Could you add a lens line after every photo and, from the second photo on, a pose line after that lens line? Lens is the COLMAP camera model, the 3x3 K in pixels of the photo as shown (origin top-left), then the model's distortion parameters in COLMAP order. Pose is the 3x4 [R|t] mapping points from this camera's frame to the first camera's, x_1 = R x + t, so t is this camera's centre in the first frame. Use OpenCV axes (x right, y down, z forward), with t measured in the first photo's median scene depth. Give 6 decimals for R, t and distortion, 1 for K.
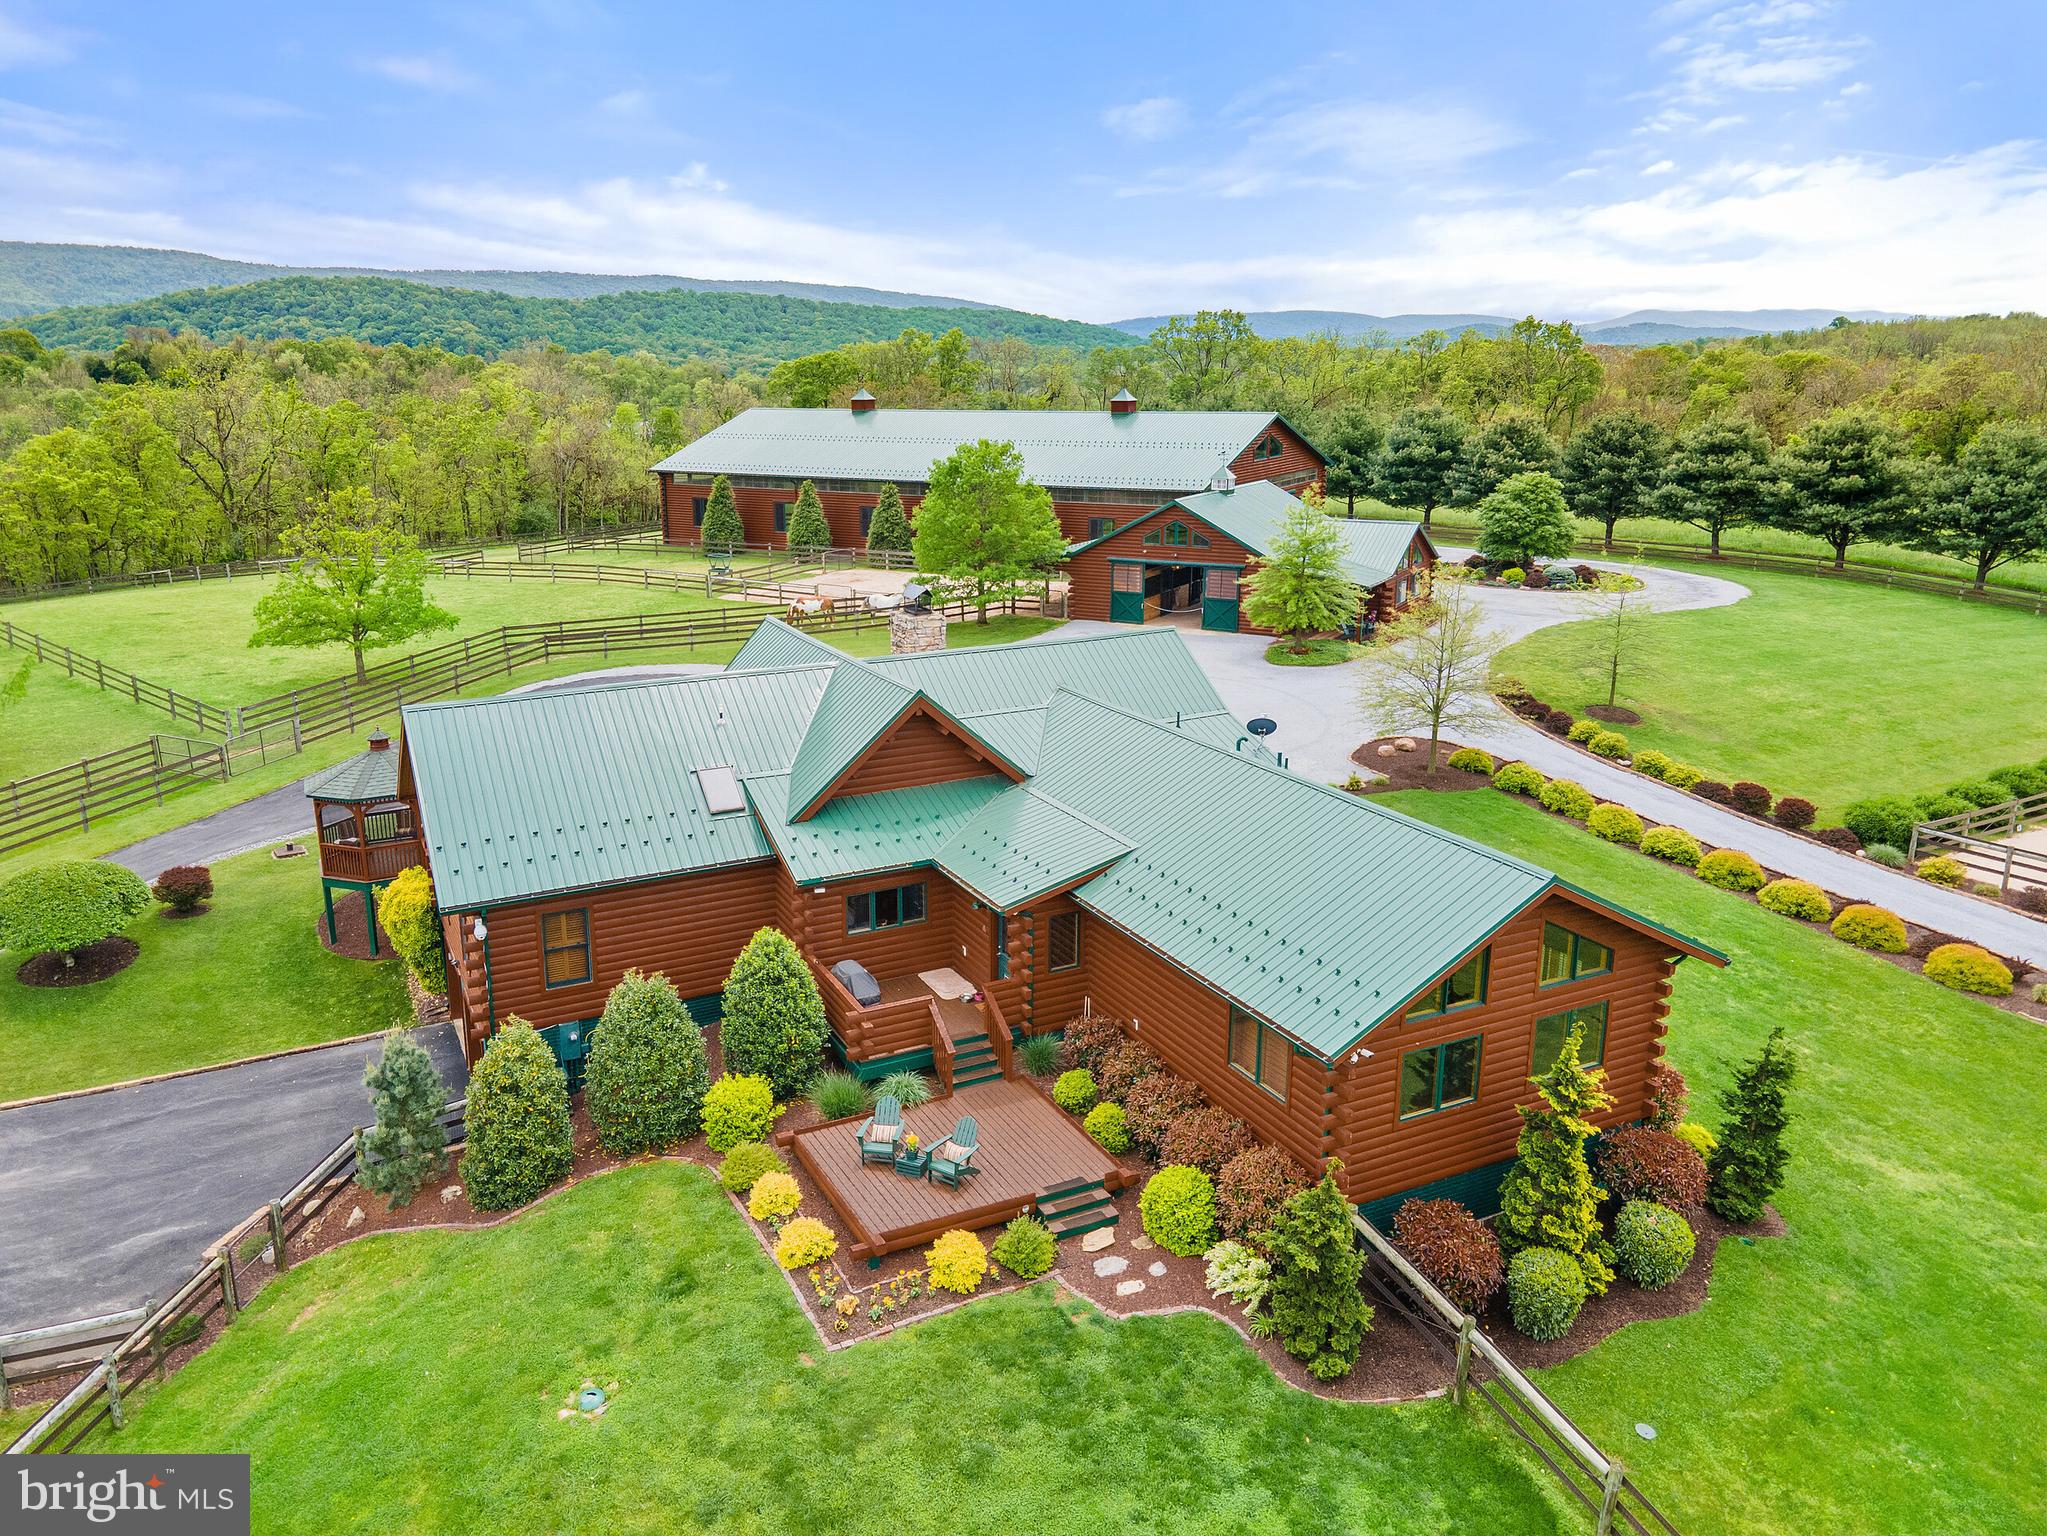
lens RADIAL K [[1466.8, 0, 996.2], [0, 1466.8, 767.3], [0, 0, 1]] dist [0.005215, 0.069603]
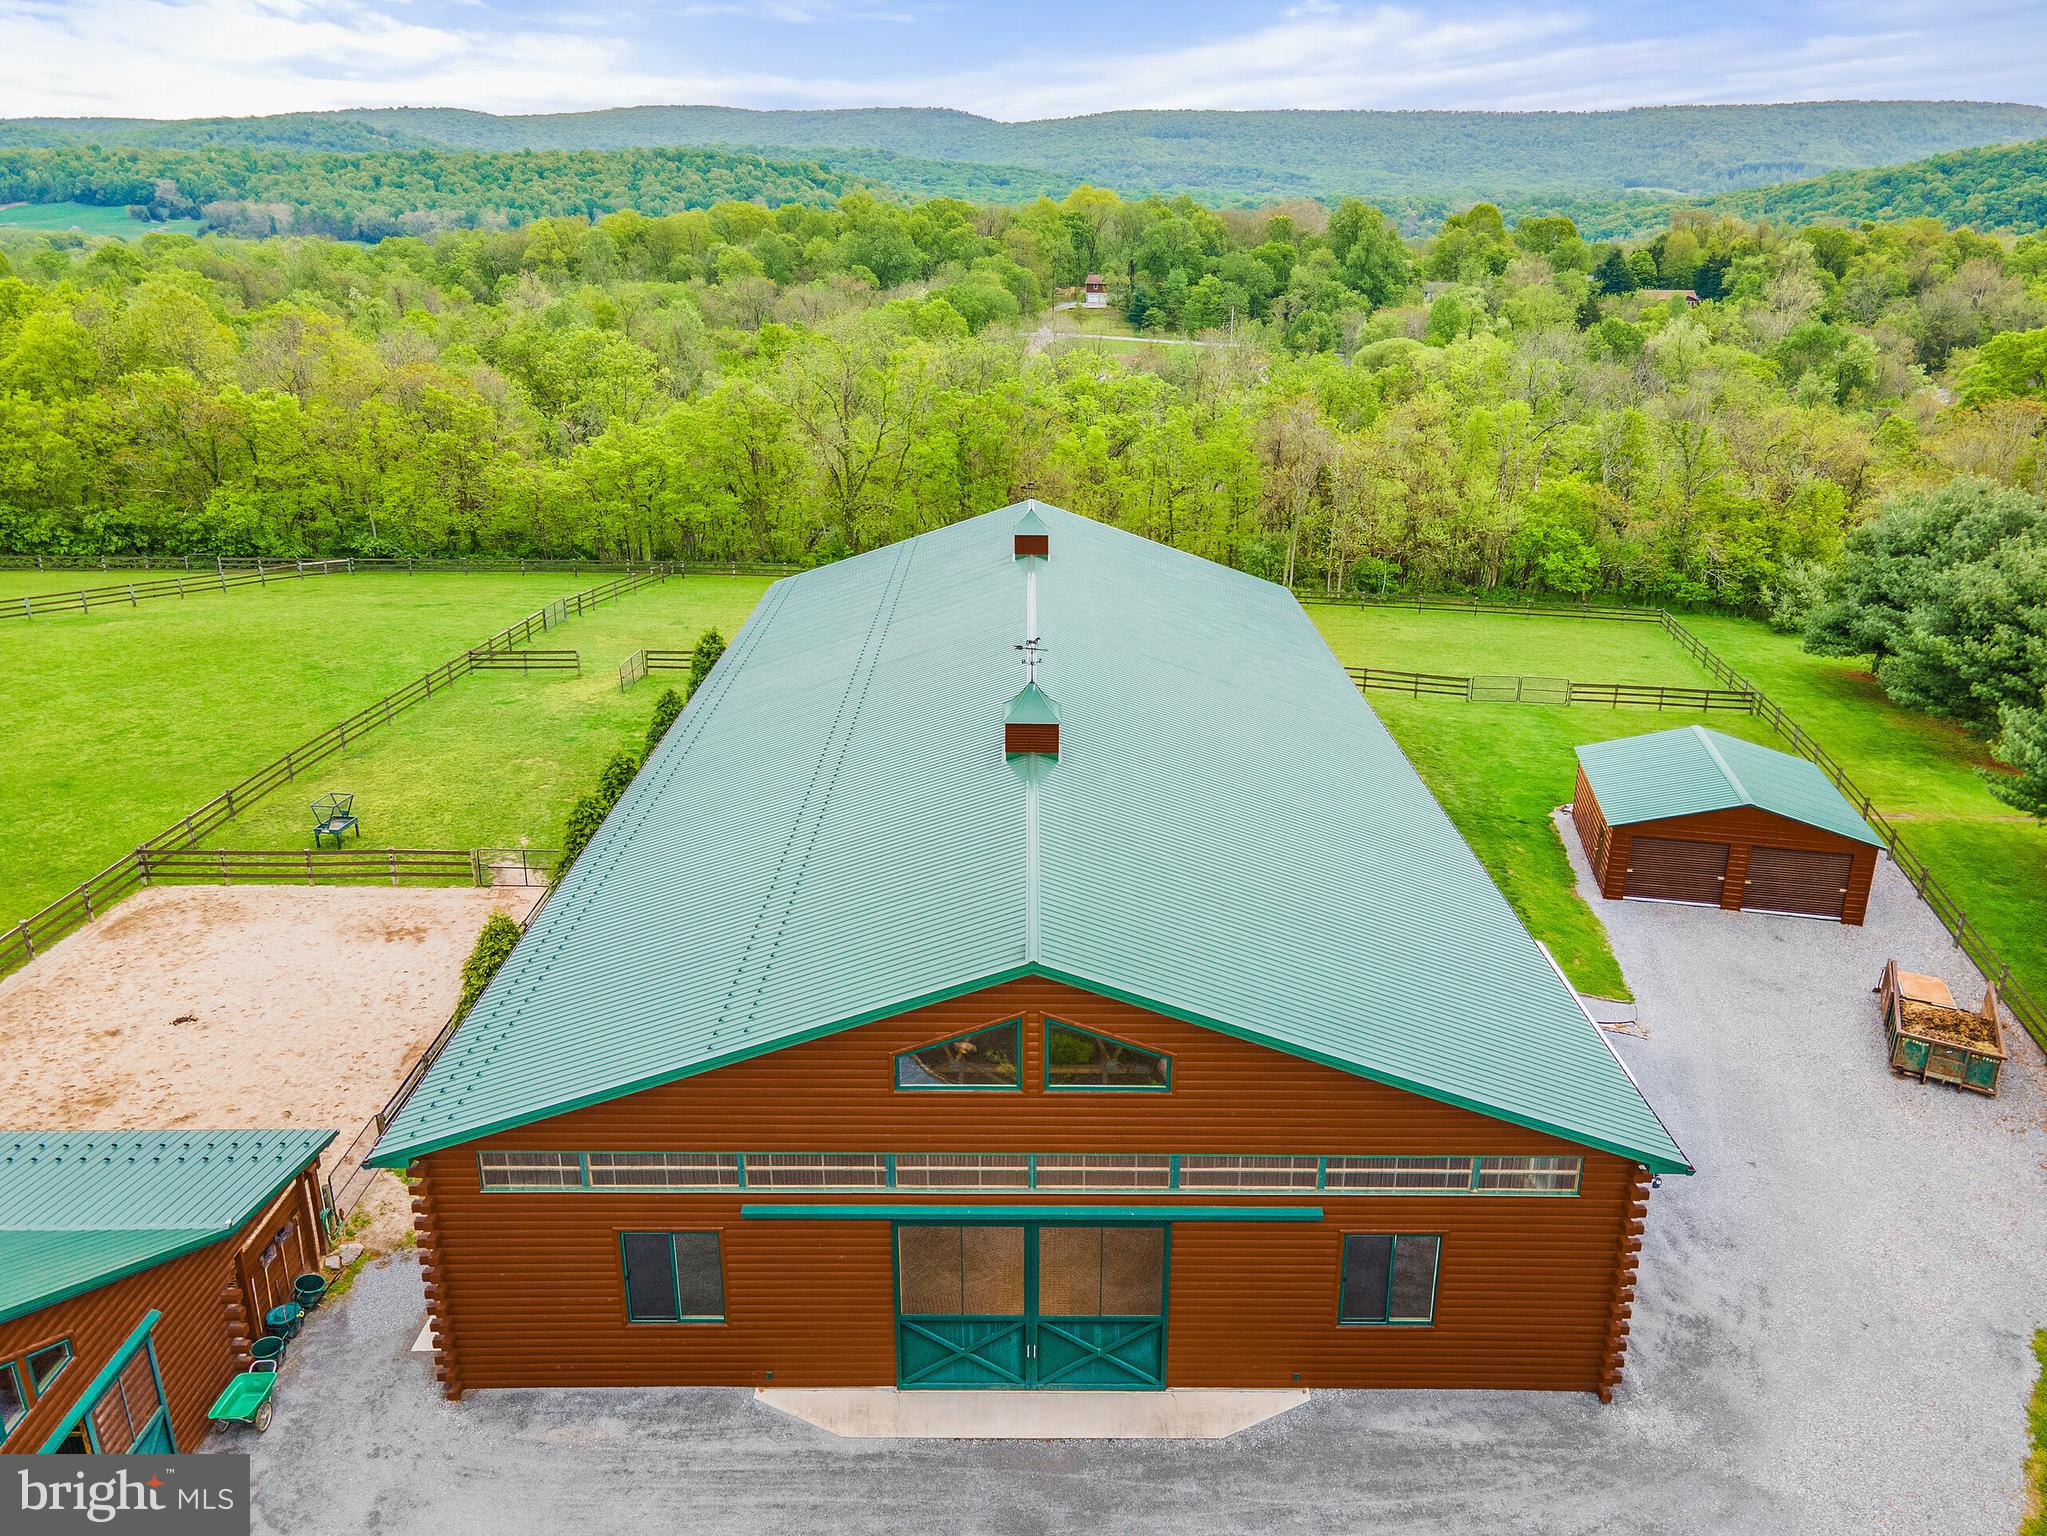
lens RADIAL K [[1531.8, 0, 1050.7], [0, 1531.8, 697.4], [0, 0, 1]] dist [0.032366, 0.045284]
pose [[0.524045, 0.272618, -0.806880, 1.237842], [-0.248375, 0.955124, 0.161393, -1.012637], [0.814669, 0.115832, 0.568240, 2.580767]]
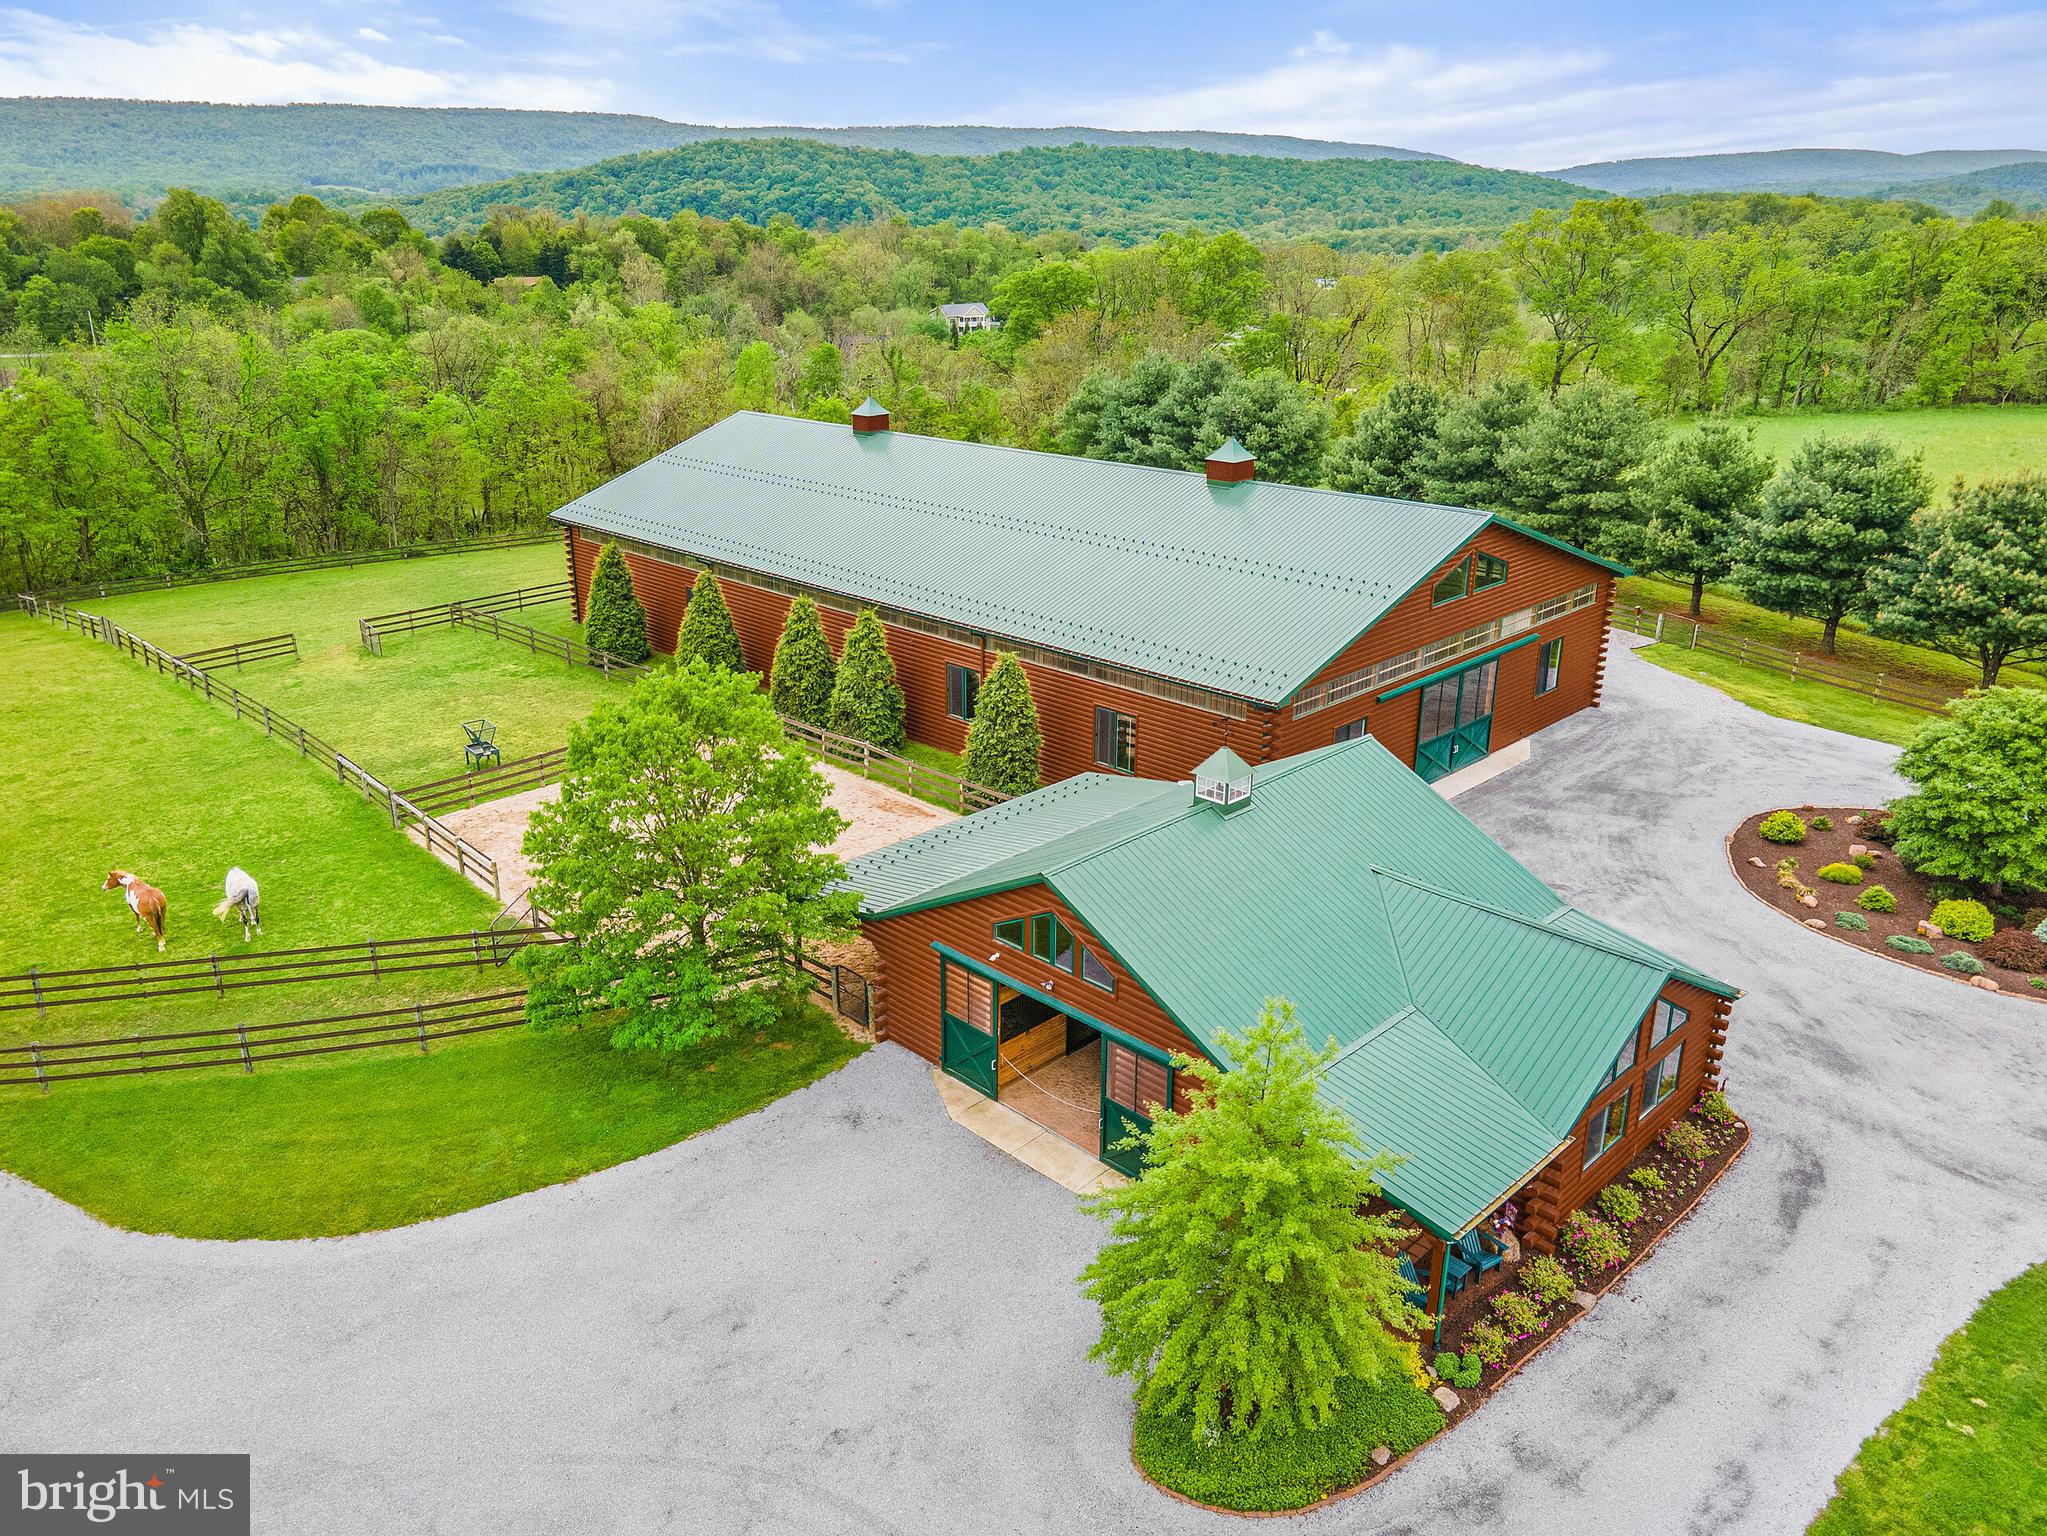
lens RADIAL K [[1477.6, 0, 1011.8], [0, 1477.6, 757.4], [0, 0, 1]] dist [0.009232, 0.065328]
pose [[0.967004, 0.086499, -0.239626, 0.493991], [-0.066832, 0.993784, 0.089033, -0.587332], [0.245838, -0.070081, 0.966774, 1.365488]]
